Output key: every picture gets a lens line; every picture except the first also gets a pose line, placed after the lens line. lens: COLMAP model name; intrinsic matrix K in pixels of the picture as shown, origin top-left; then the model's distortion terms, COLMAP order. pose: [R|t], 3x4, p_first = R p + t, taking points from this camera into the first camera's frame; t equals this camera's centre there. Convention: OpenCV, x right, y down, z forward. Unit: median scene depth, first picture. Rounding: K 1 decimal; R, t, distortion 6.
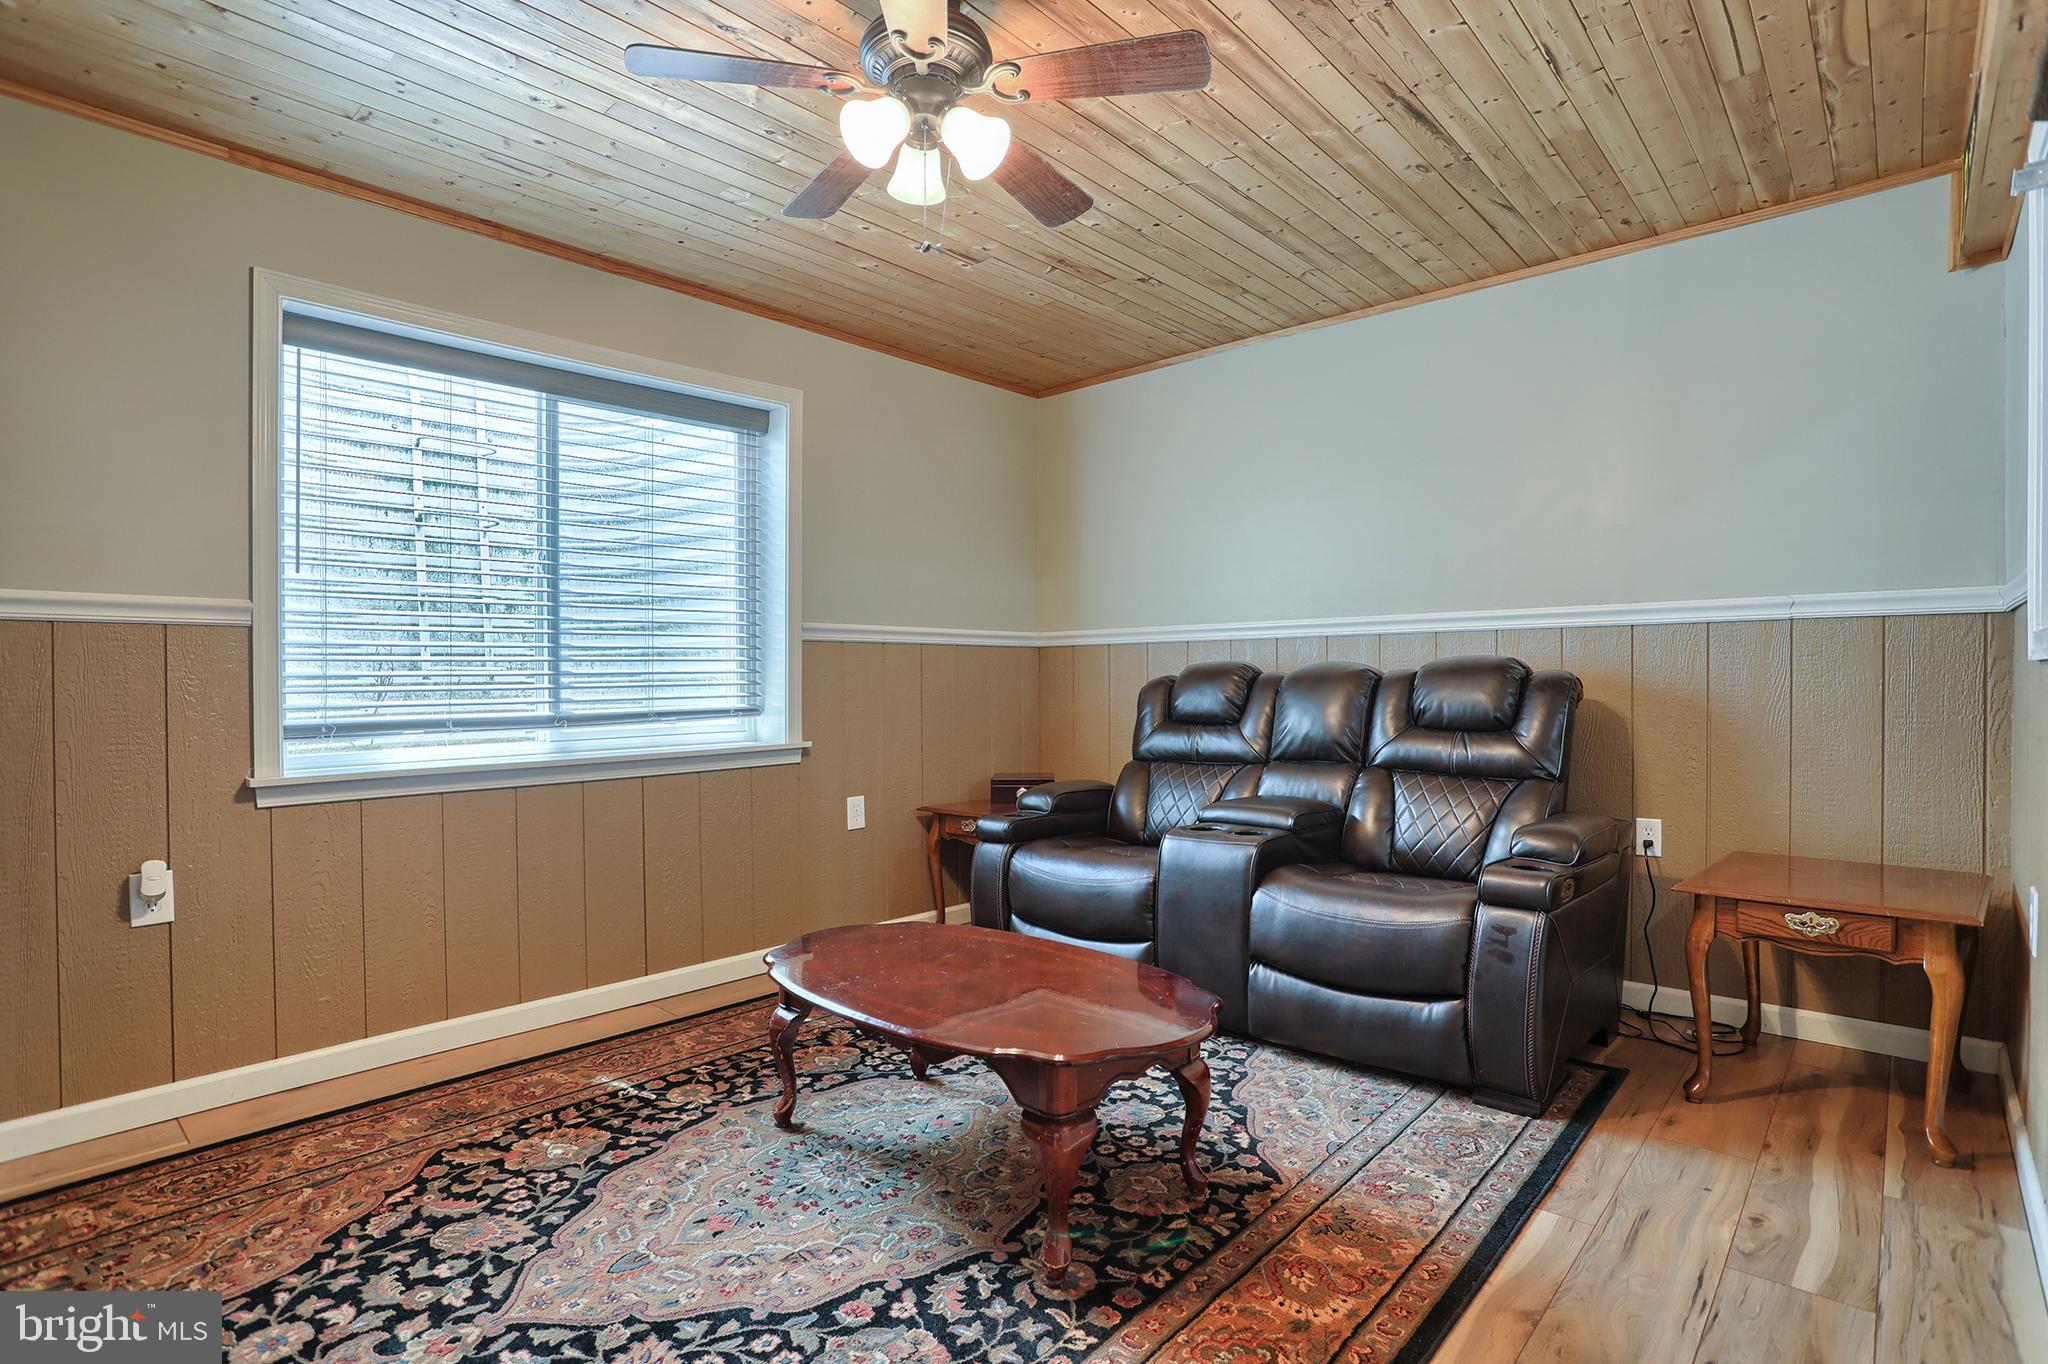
lens RADIAL K [[999.0, 0, 1035.6], [0, 999.0, 698.8], [0, 0, 1]] dist [-0.042740, 0.013169]
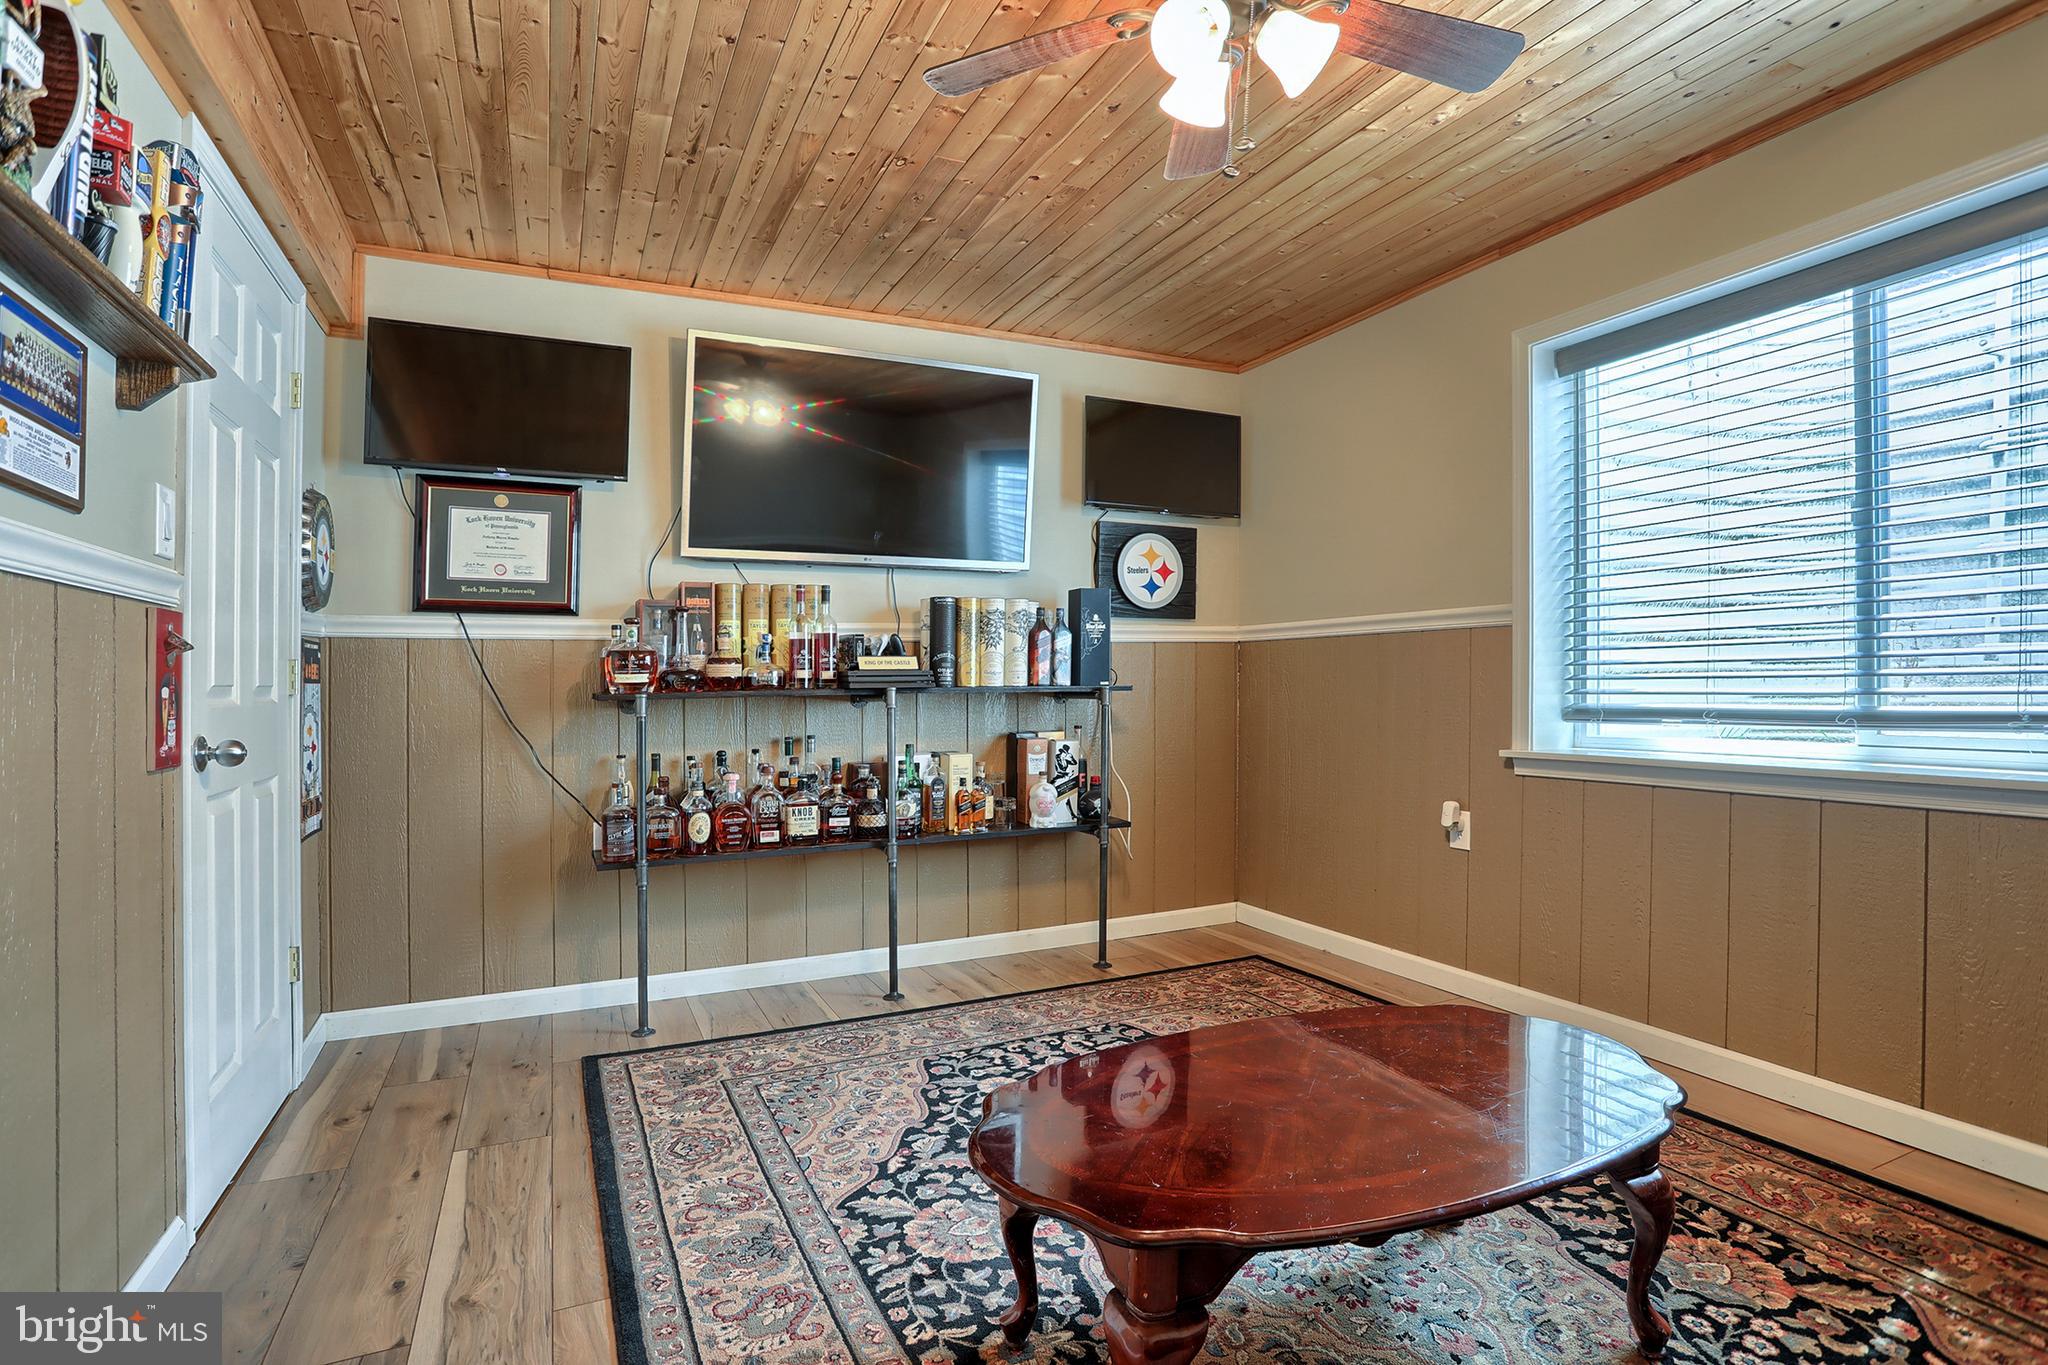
lens RADIAL K [[999.9, 0, 1029.6], [0, 999.9, 655.1], [0, 0, 1]] dist [-0.043941, 0.012129]
pose [[-0.375434, -0.011268, -0.926780, 0.505775], [-0.001976, 0.999934, -0.011357, -0.019113], [0.926847, -0.002432, -0.375432, 0.795282]]
